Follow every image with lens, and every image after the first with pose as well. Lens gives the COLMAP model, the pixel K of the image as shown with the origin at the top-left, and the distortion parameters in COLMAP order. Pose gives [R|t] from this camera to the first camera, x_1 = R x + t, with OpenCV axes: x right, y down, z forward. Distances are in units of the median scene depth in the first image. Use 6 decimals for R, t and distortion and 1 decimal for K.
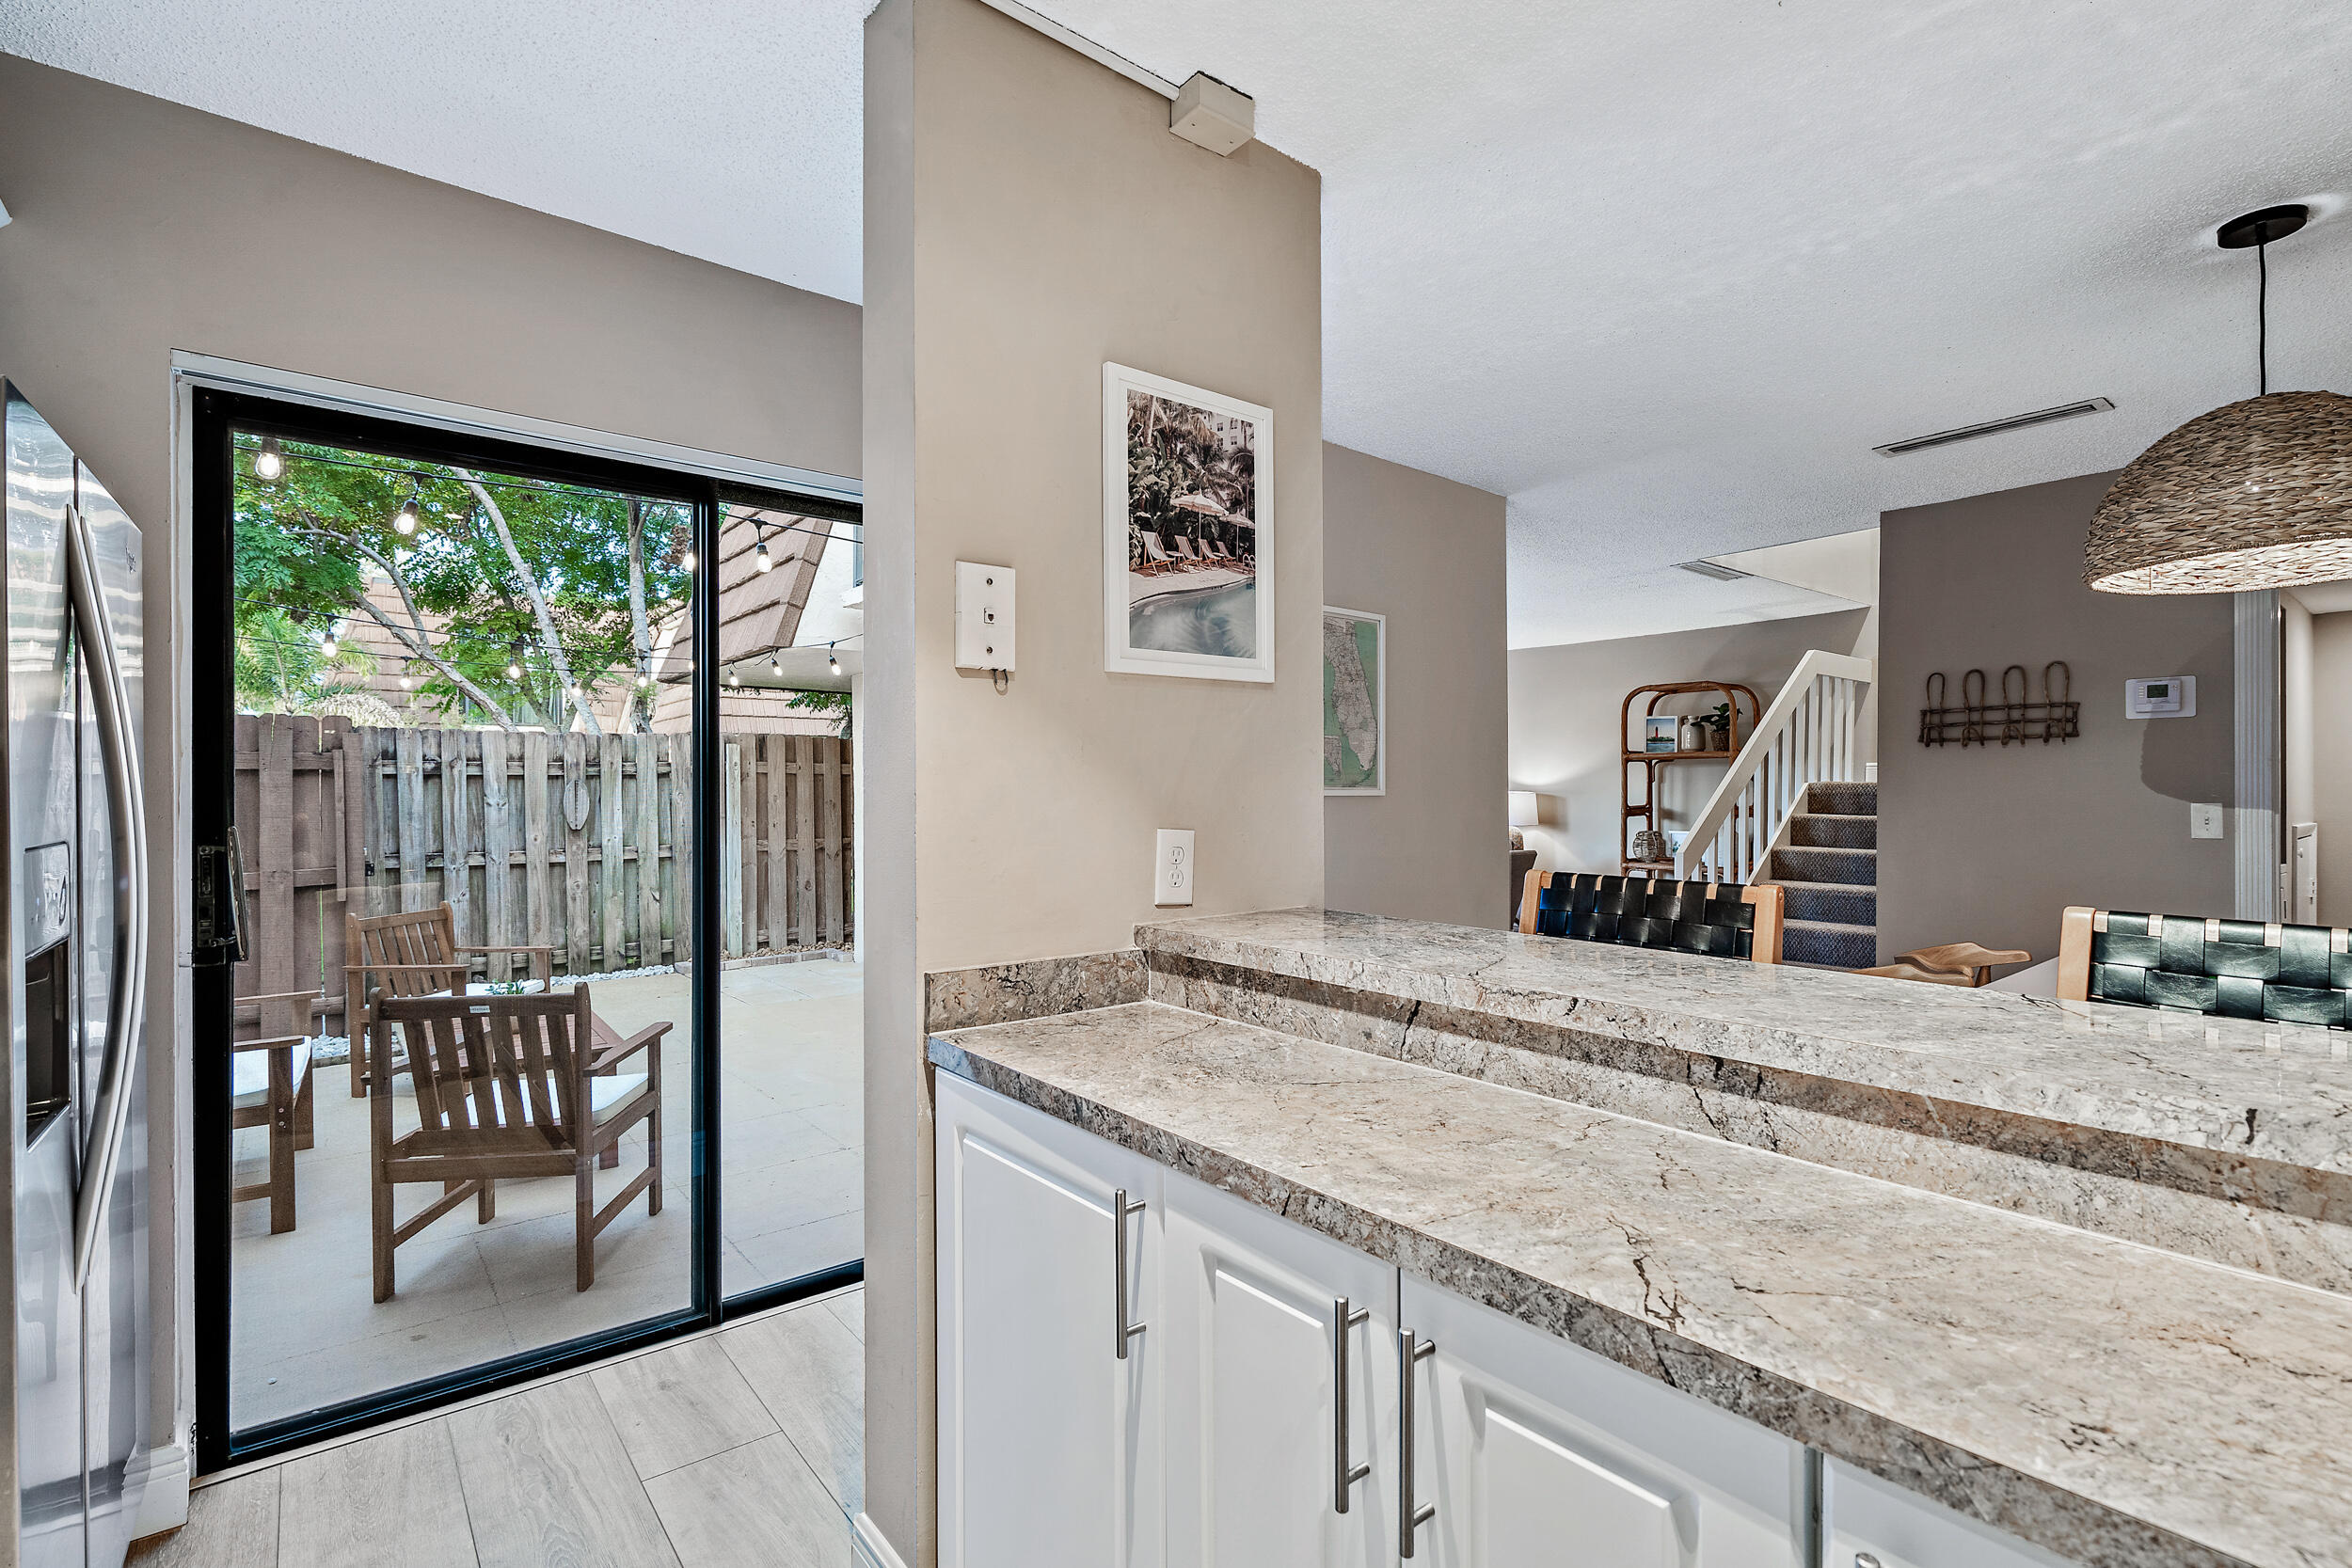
lens RADIAL K [[1072.6, 0, 1153.9], [0, 1072.6, 791.6], [0, 0, 1]] dist [-0.006138, 0.003334]
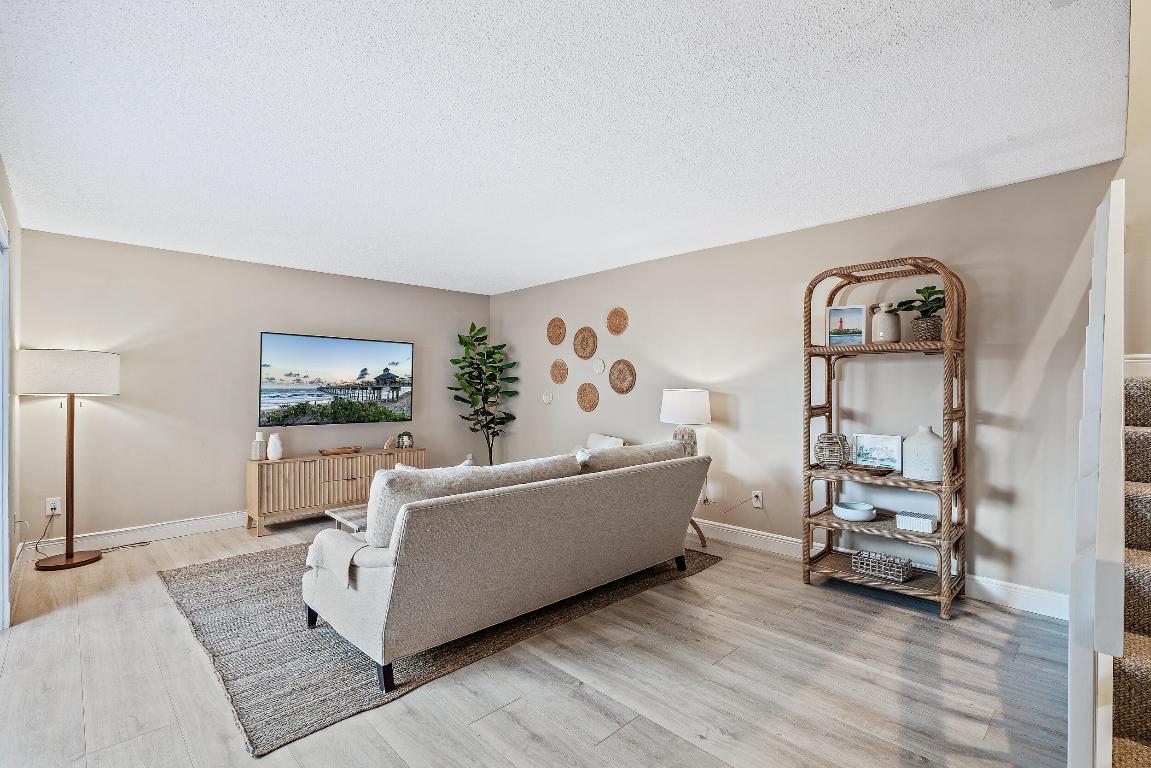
lens RADIAL K [[524.9, 0, 574.1], [0, 524.9, 384.7], [0, 0, 1]] dist [-0.006138, 0.003334]
pose [[0.992389, -0.001647, 0.123135, 0.190499], [0.001503, 0.999998, 0.001263, -0.005289], [-0.123137, -0.001069, 0.992389, 0.582455]]
